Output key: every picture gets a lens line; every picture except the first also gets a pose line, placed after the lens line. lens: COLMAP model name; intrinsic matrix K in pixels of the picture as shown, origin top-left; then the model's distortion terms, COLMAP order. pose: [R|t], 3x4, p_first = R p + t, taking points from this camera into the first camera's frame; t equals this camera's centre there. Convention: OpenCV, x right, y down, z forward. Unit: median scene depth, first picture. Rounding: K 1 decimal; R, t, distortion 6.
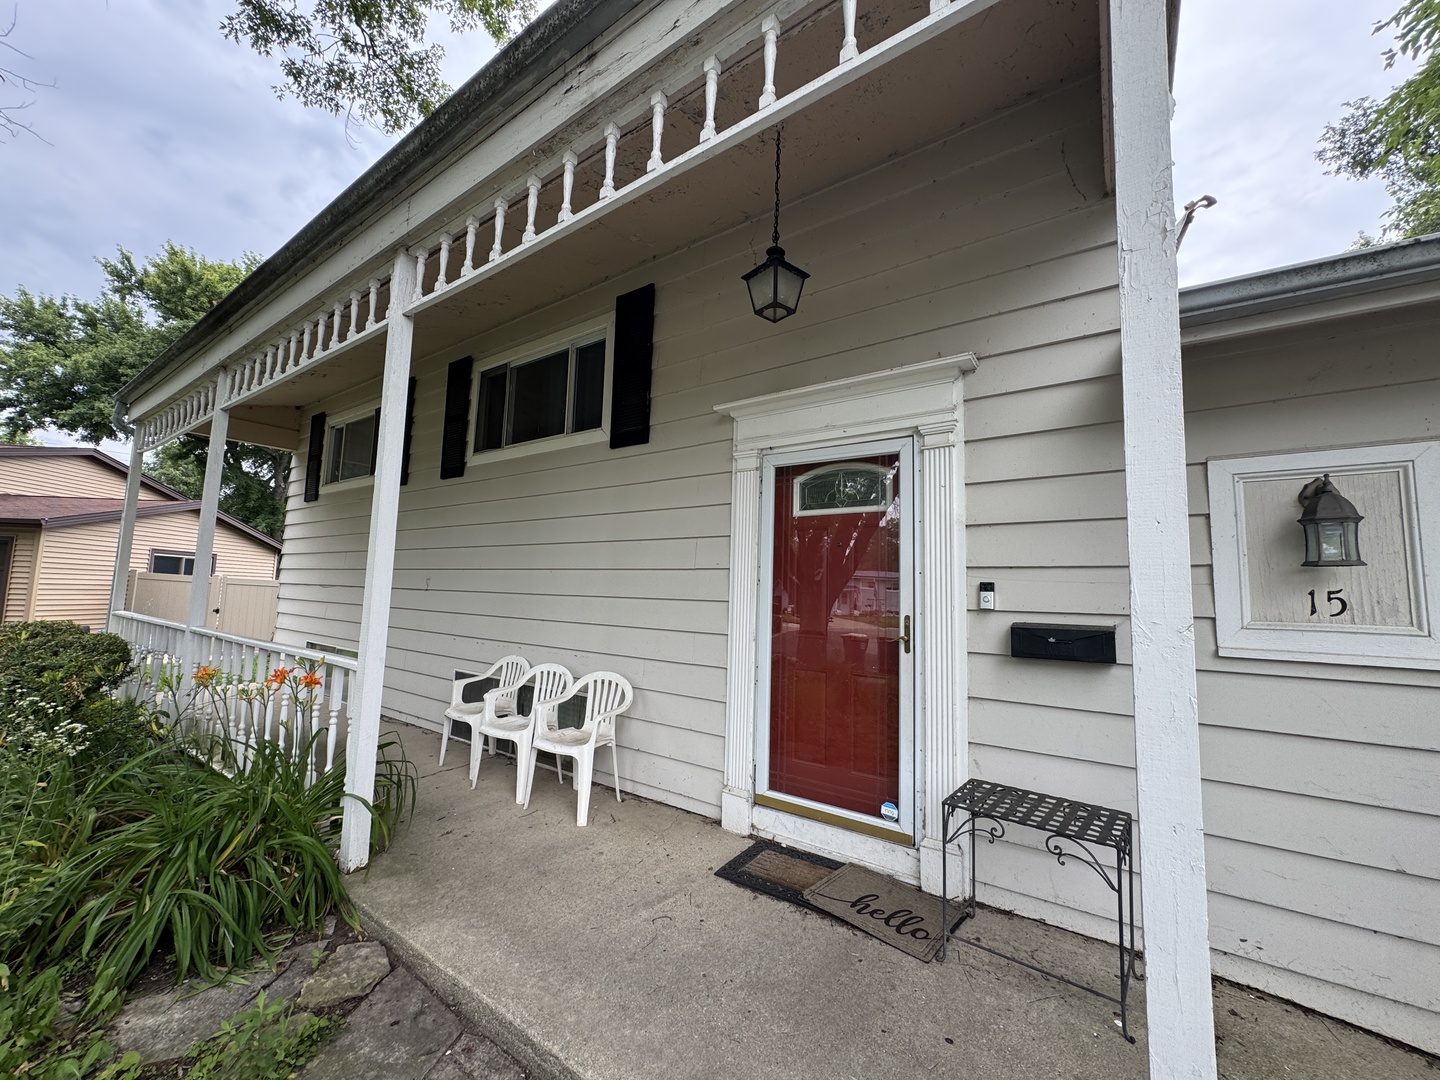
lens RADIAL K [[573.5, 0, 718.1], [0, 573.5, 534.5], [0, 0, 1]] dist [-0.002638, 0.000234]
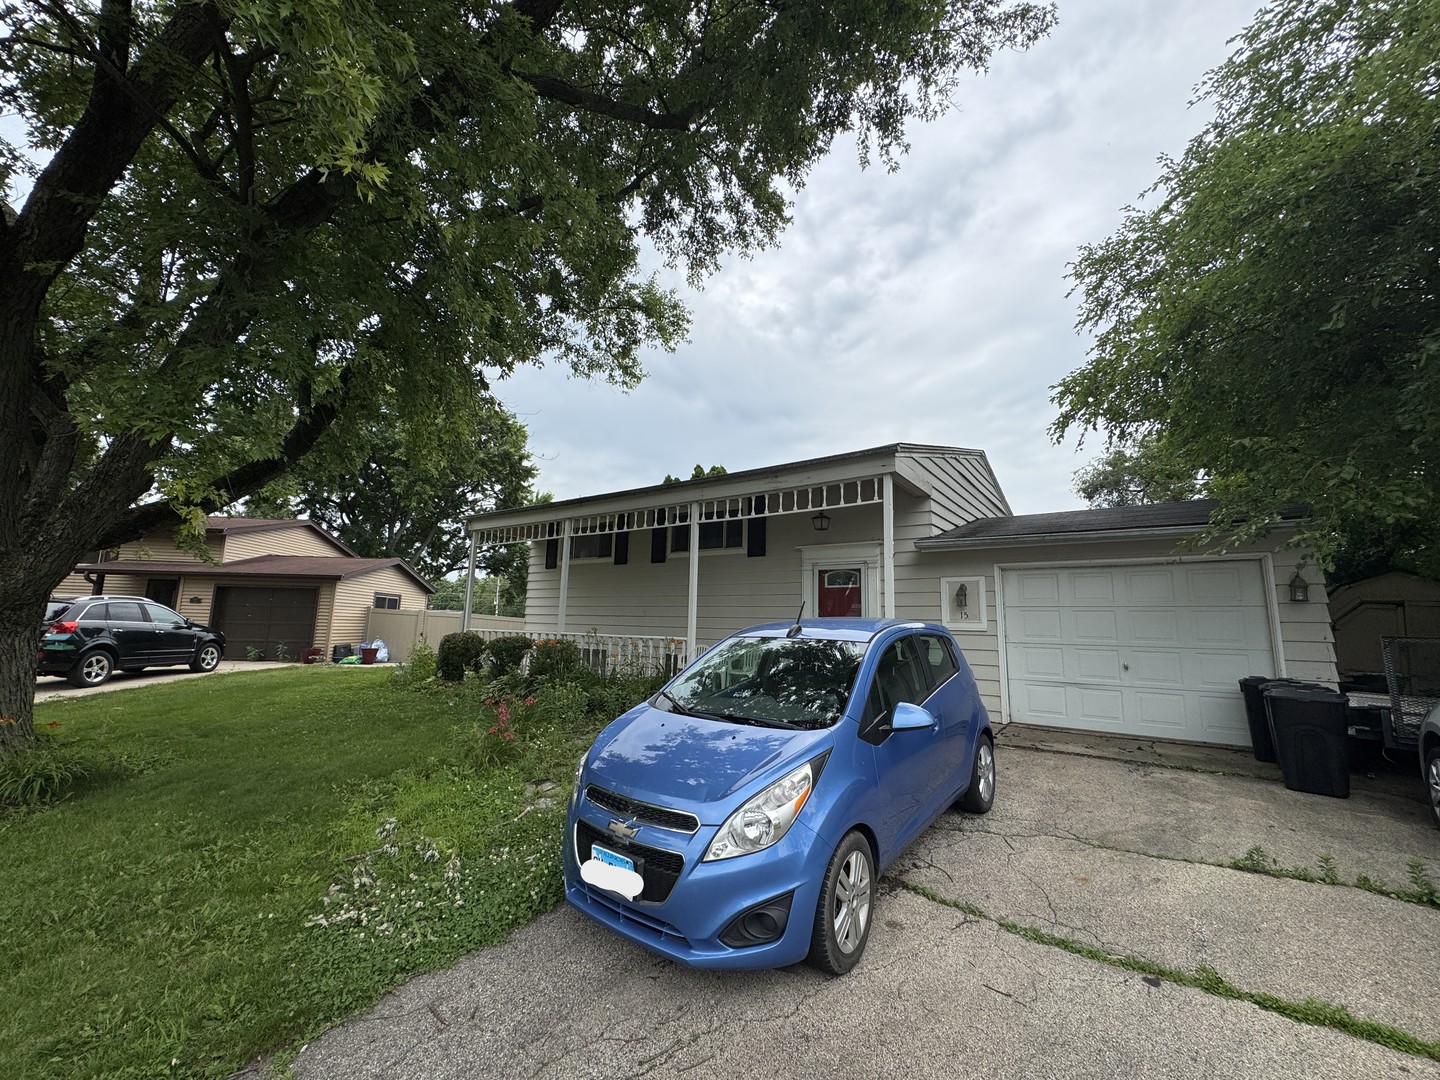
lens RADIAL K [[573.5, 0, 720.8], [0, 573.5, 537.3], [0, 0, 1]] dist [-0.002638, 0.000234]
pose [[0.999907, -0.008412, 0.010739, -0.367074], [0.008860, 0.999062, -0.042388, -0.146336], [-0.010372, 0.042480, 0.999043, -1.631737]]
